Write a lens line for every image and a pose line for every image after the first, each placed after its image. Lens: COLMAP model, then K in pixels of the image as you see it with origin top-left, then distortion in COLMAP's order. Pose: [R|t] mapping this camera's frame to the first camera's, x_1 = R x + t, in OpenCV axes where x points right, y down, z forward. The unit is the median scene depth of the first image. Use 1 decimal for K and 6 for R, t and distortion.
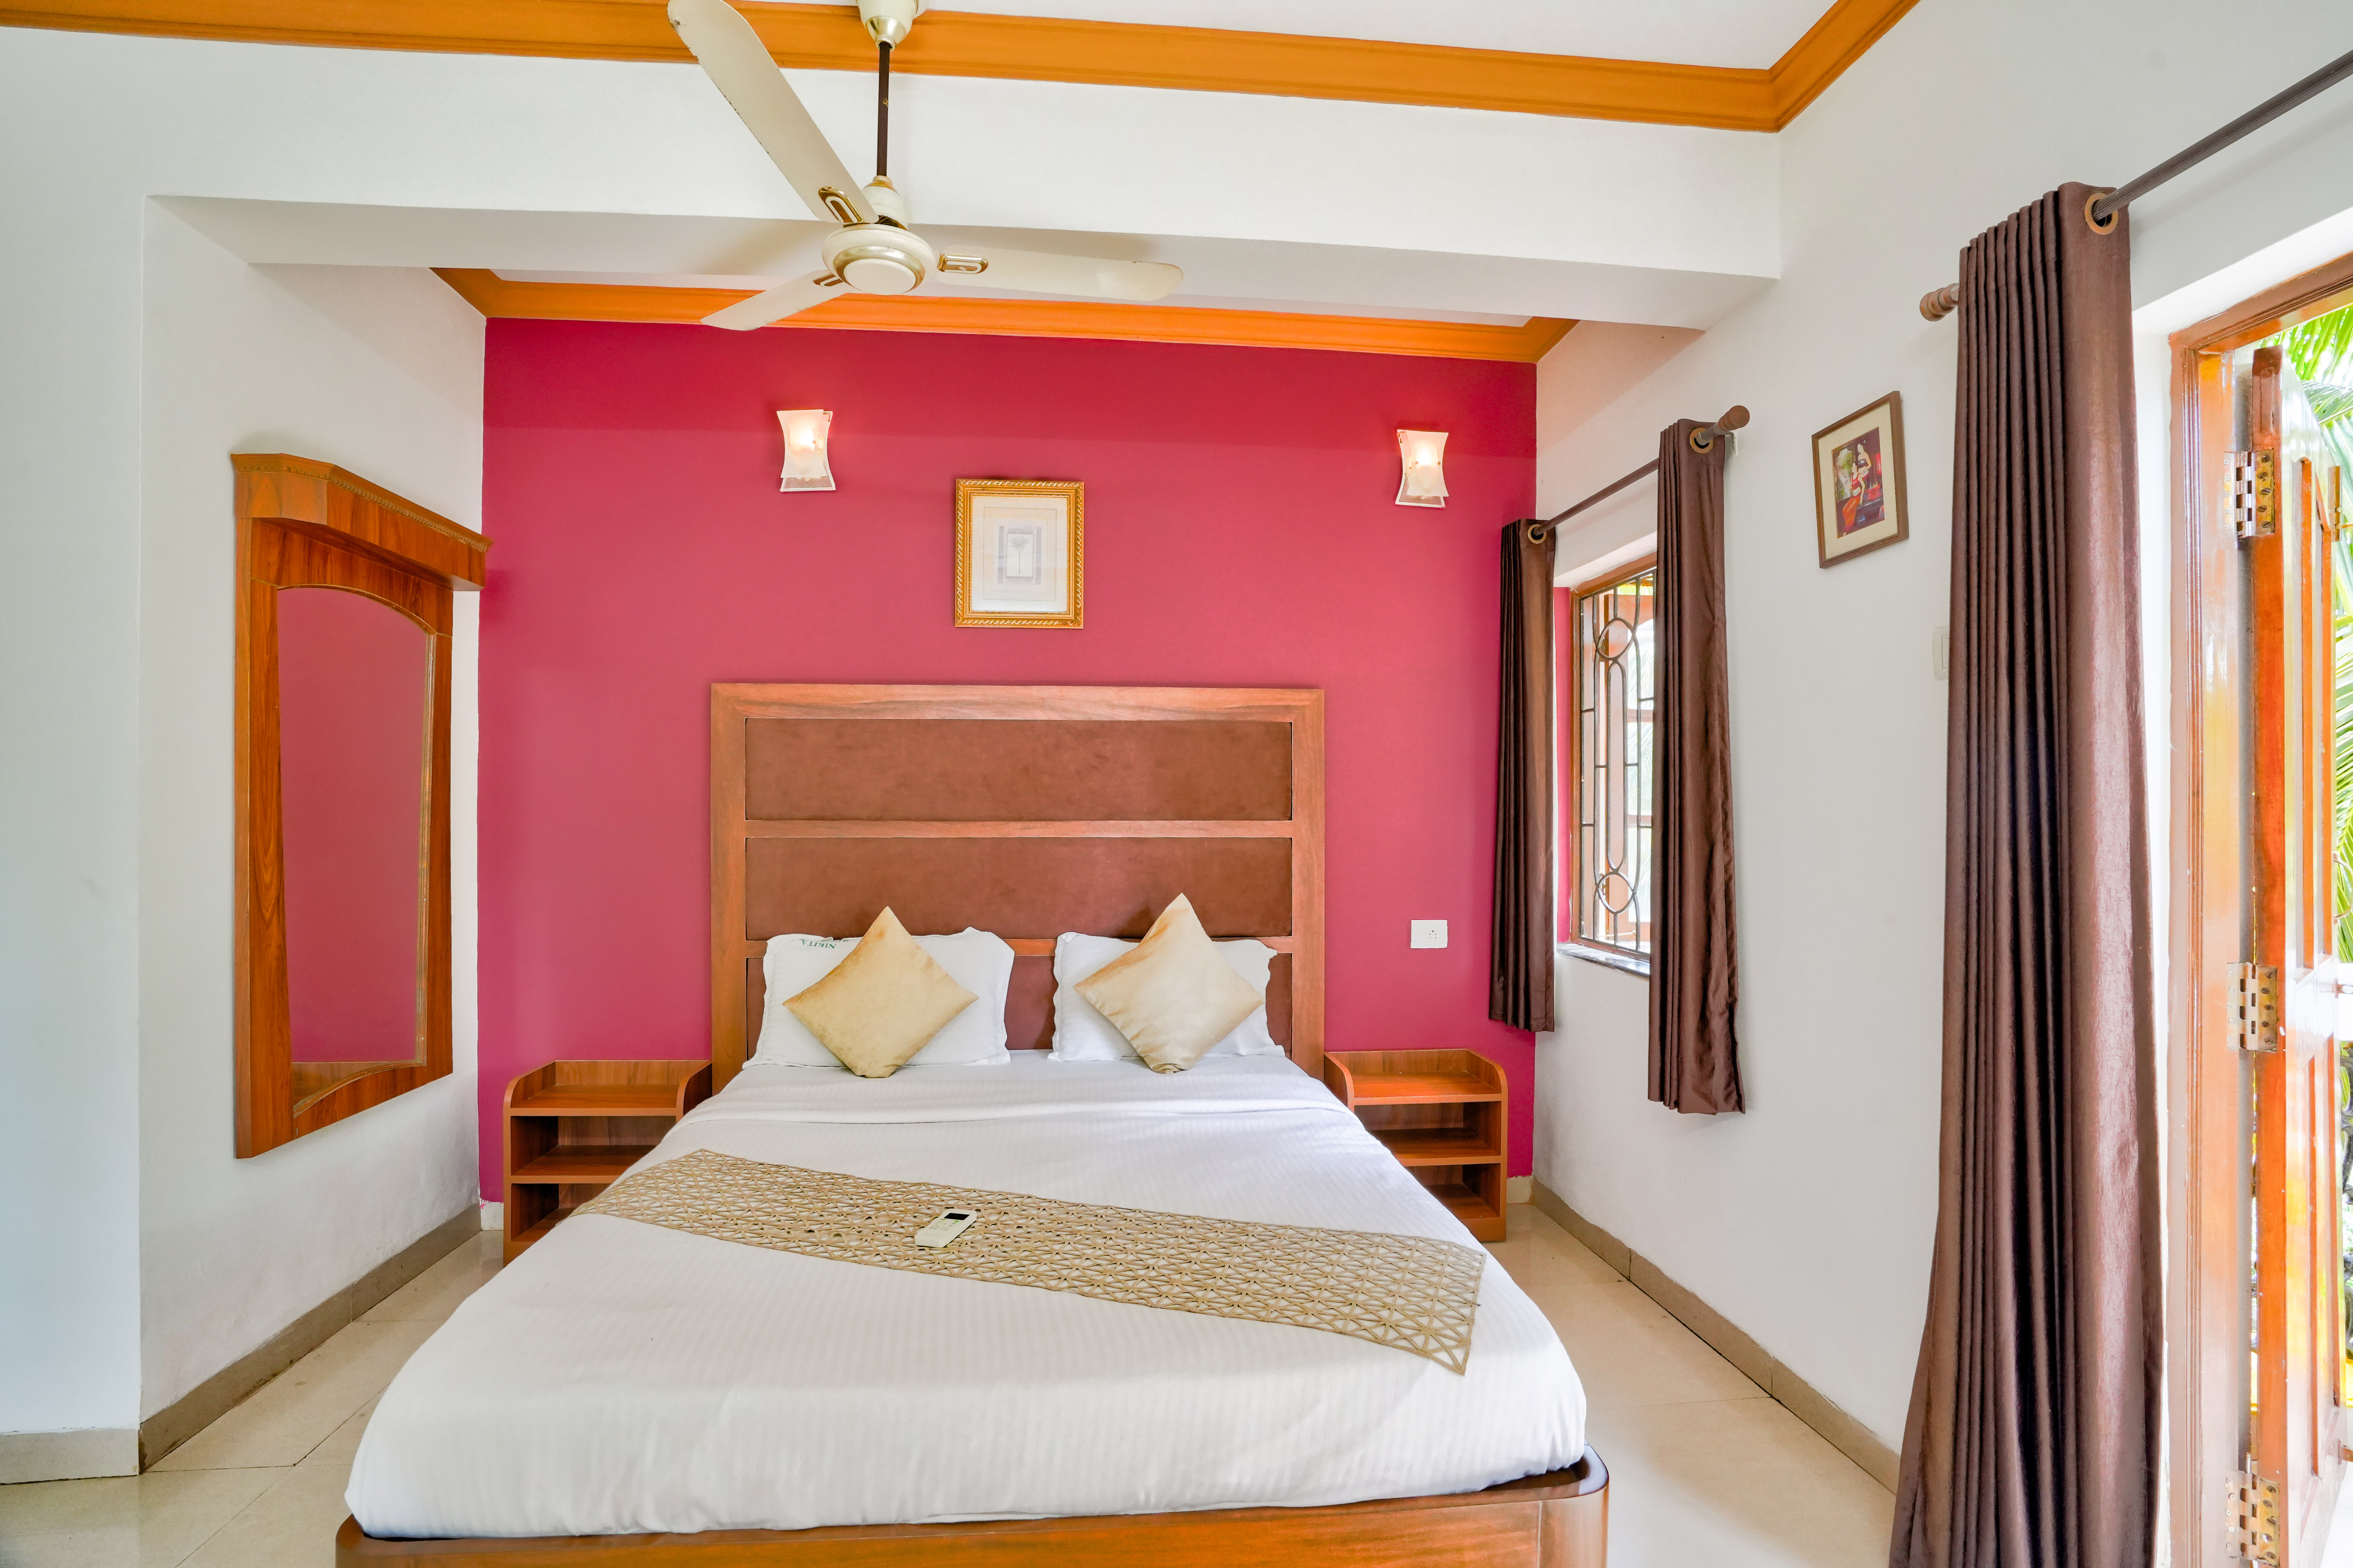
lens RADIAL K [[1105.2, 0, 1202.2], [0, 1105.2, 809.7], [0, 0, 1]] dist [-0.059083, 0.021129]
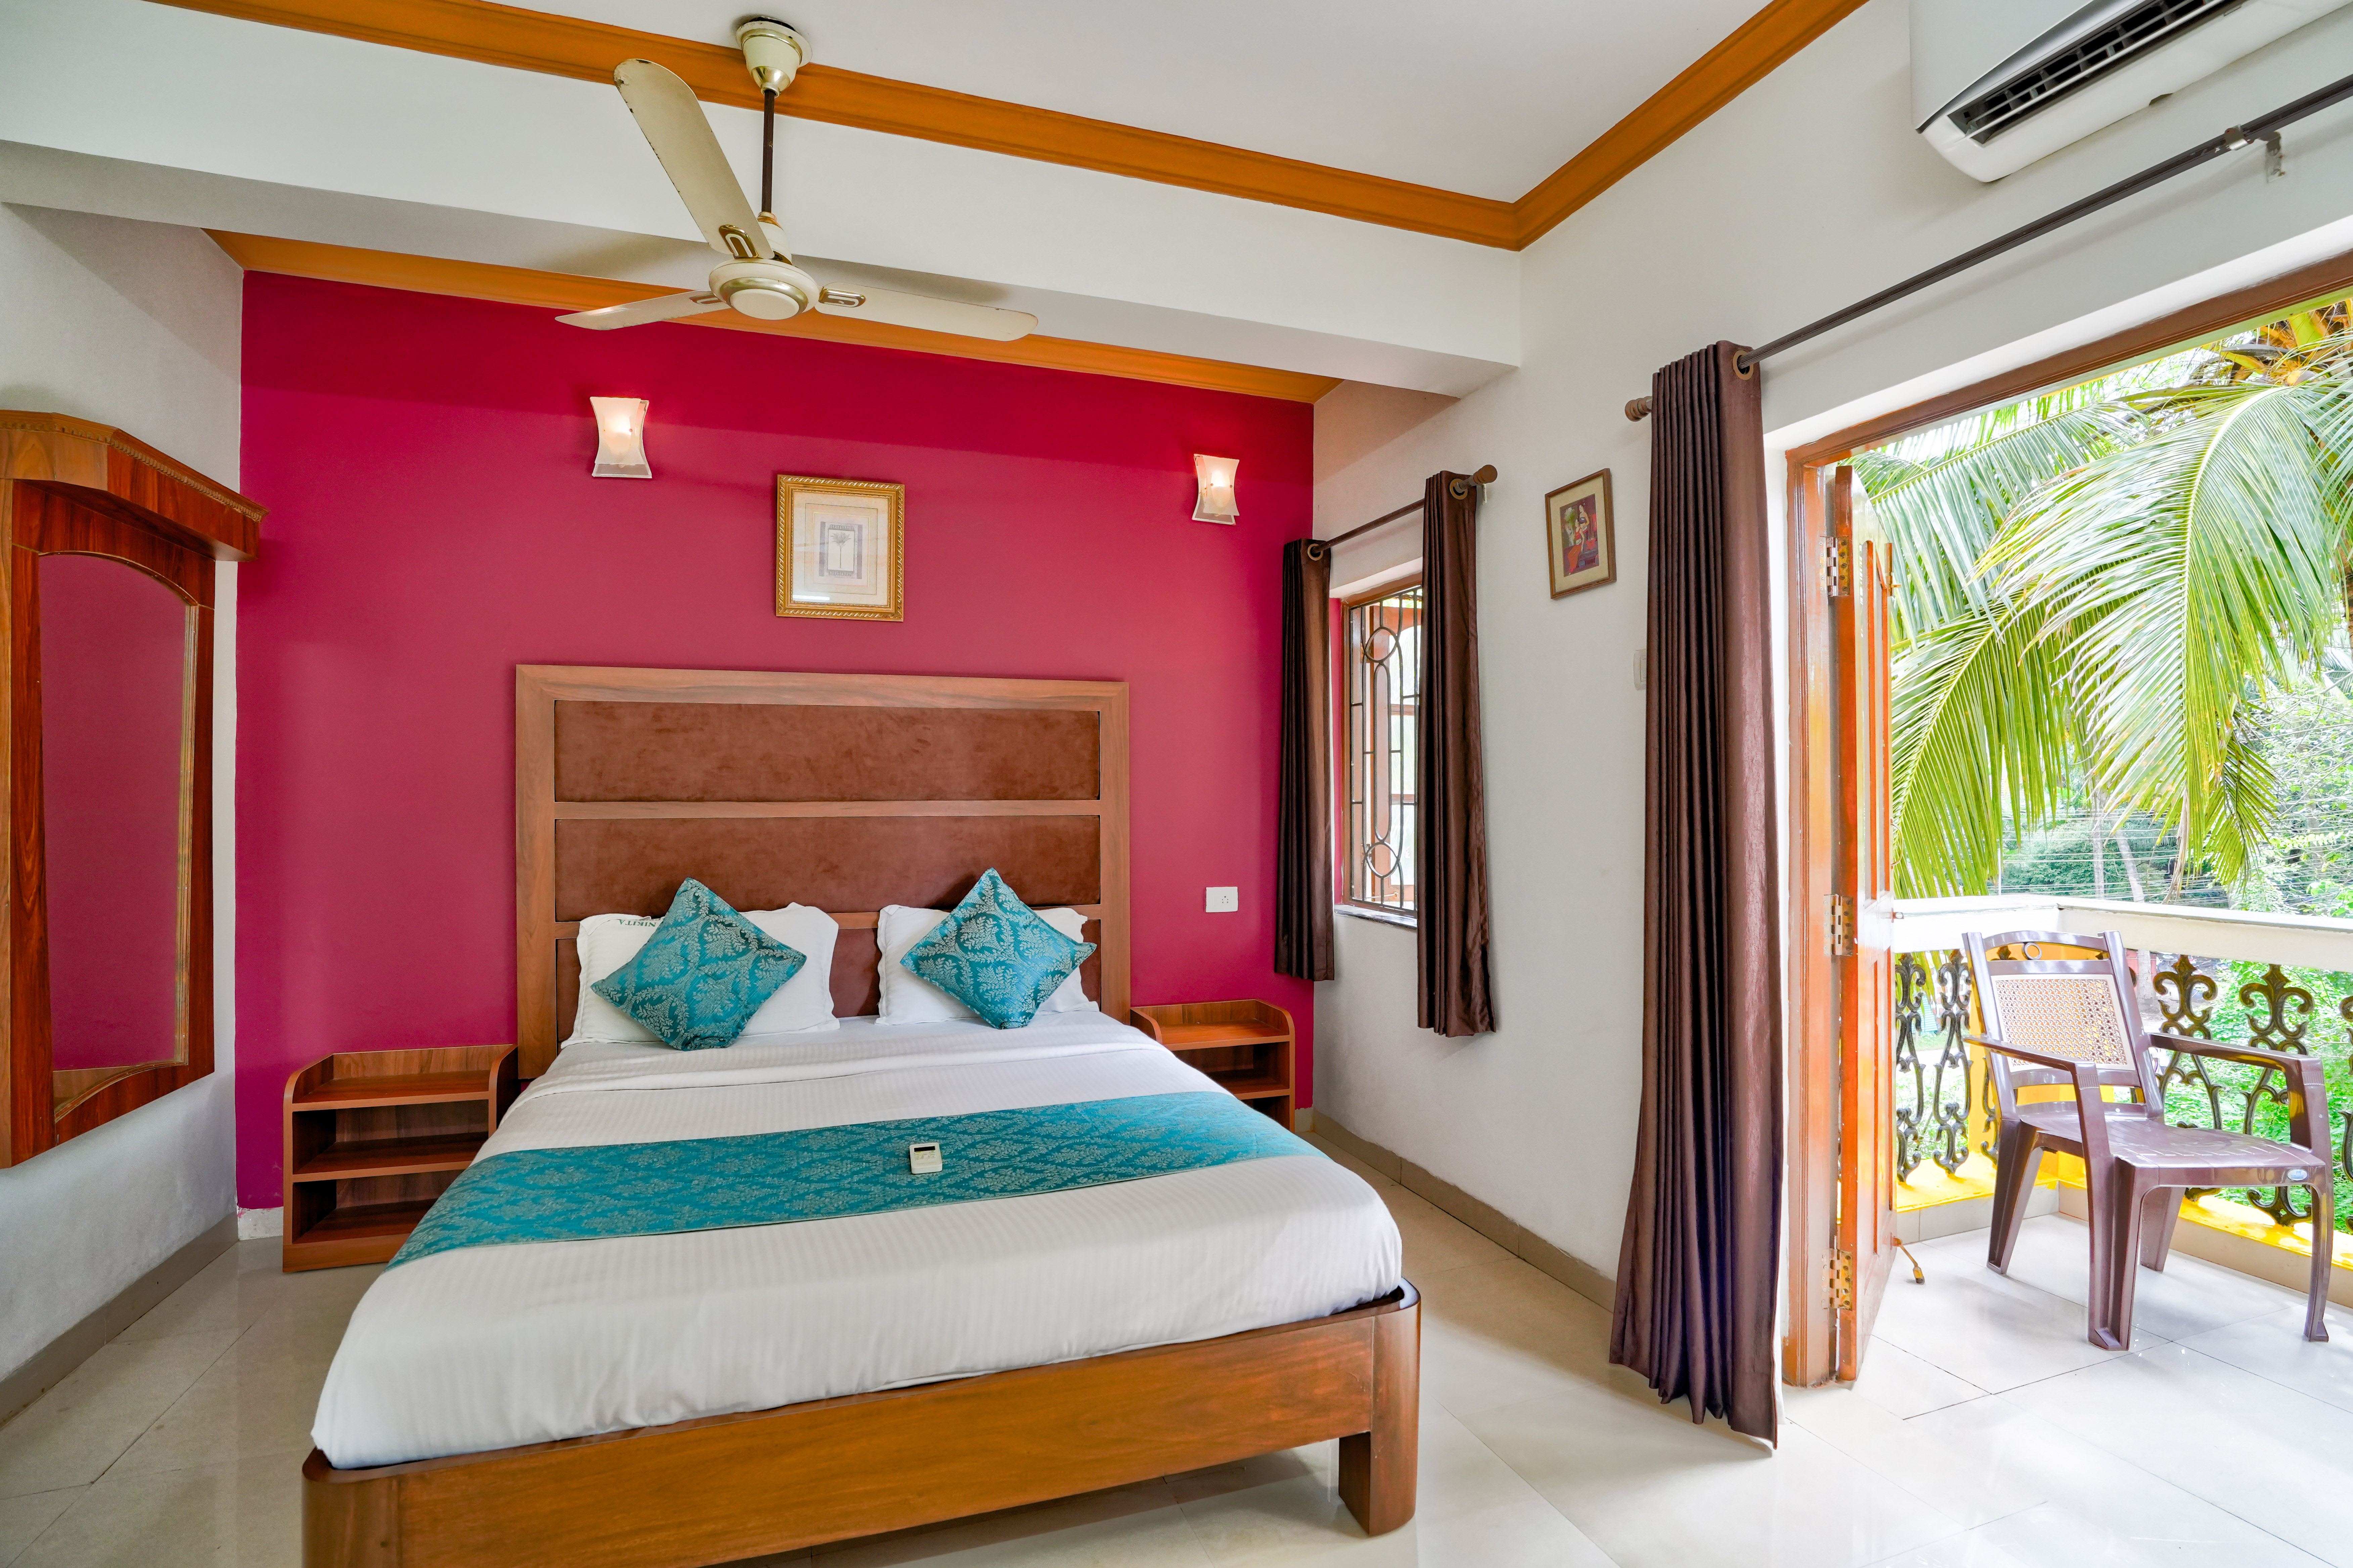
lens RADIAL K [[1105.2, 0, 1182.6], [0, 1105.2, 789.2], [0, 0, 1]] dist [-0.059083, 0.021129]
pose [[0.975215, -0.000794, 0.221257, -0.083246], [0.001881, 0.999987, -0.004702, 0.004181], [-0.221250, 0.005002, 0.975204, -0.097240]]
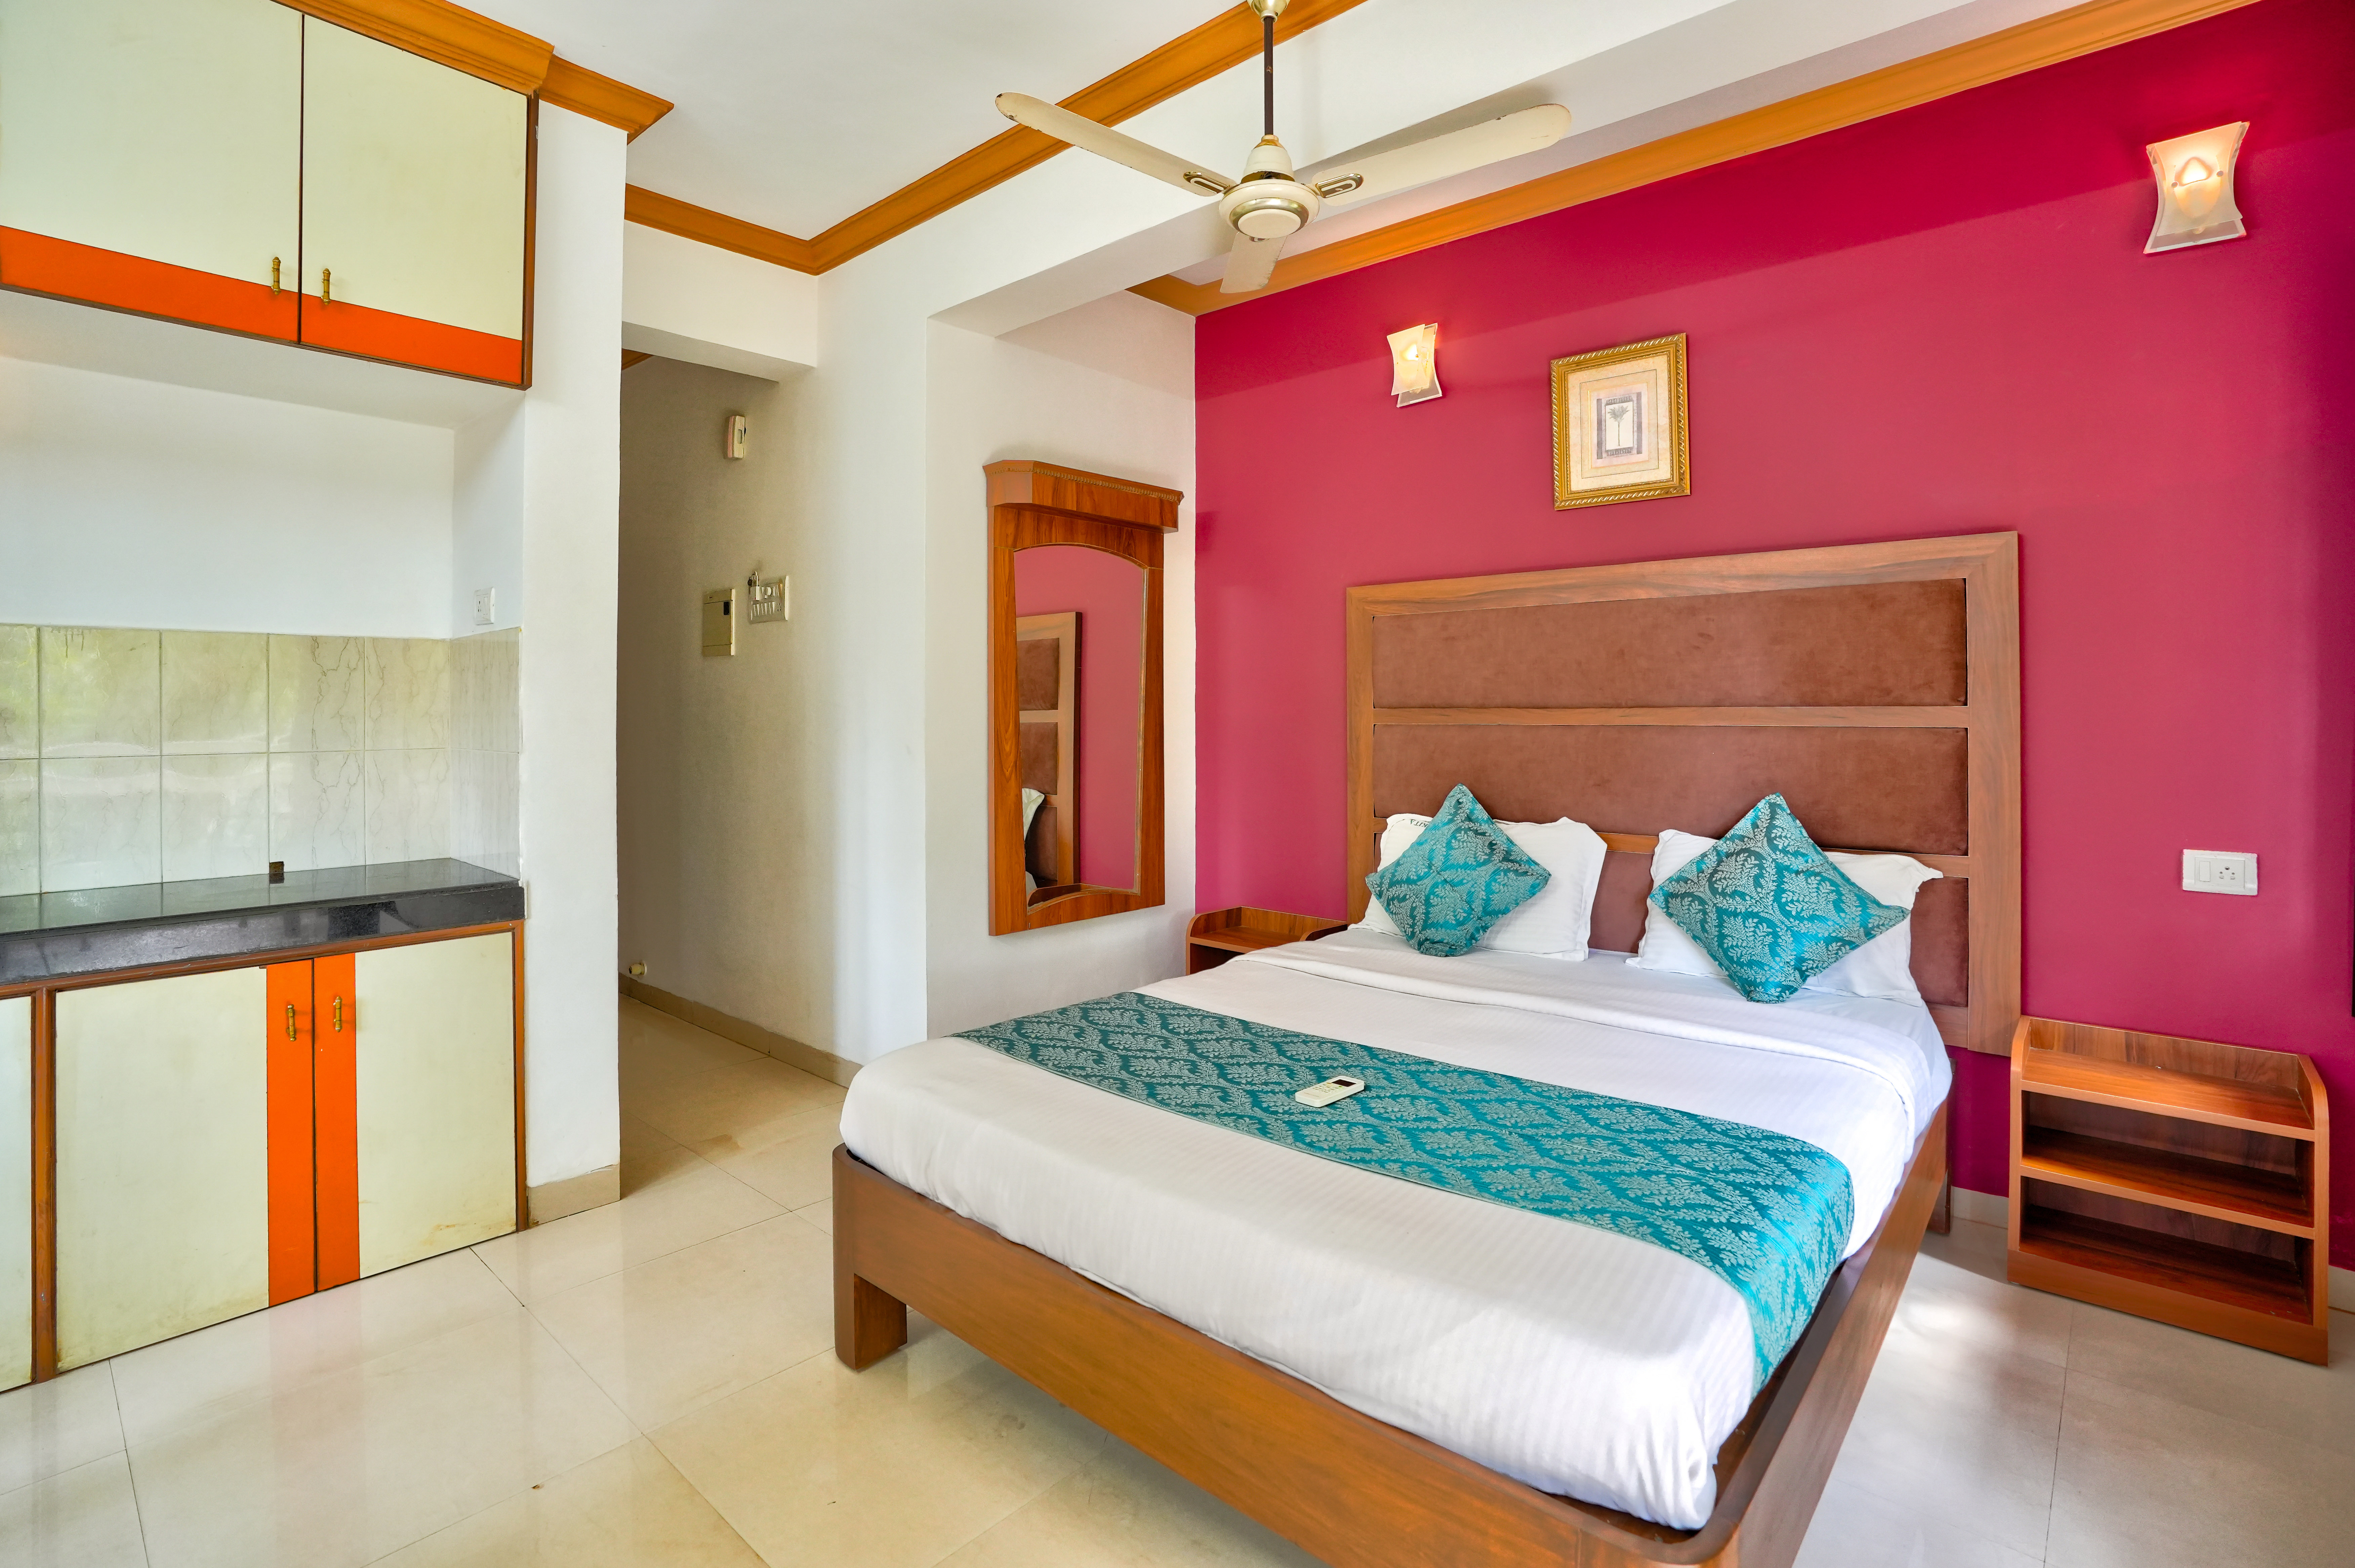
lens RADIAL K [[1106.2, 0, 1203.8], [0, 1106.2, 705.1], [0, 0, 1]] dist [-0.059083, 0.021129]
pose [[0.679740, -0.007191, -0.733418, 0.287723], [0.003827, 0.999973, -0.006257, 0.012225], [0.733443, 0.001447, 0.679750, 0.108837]]
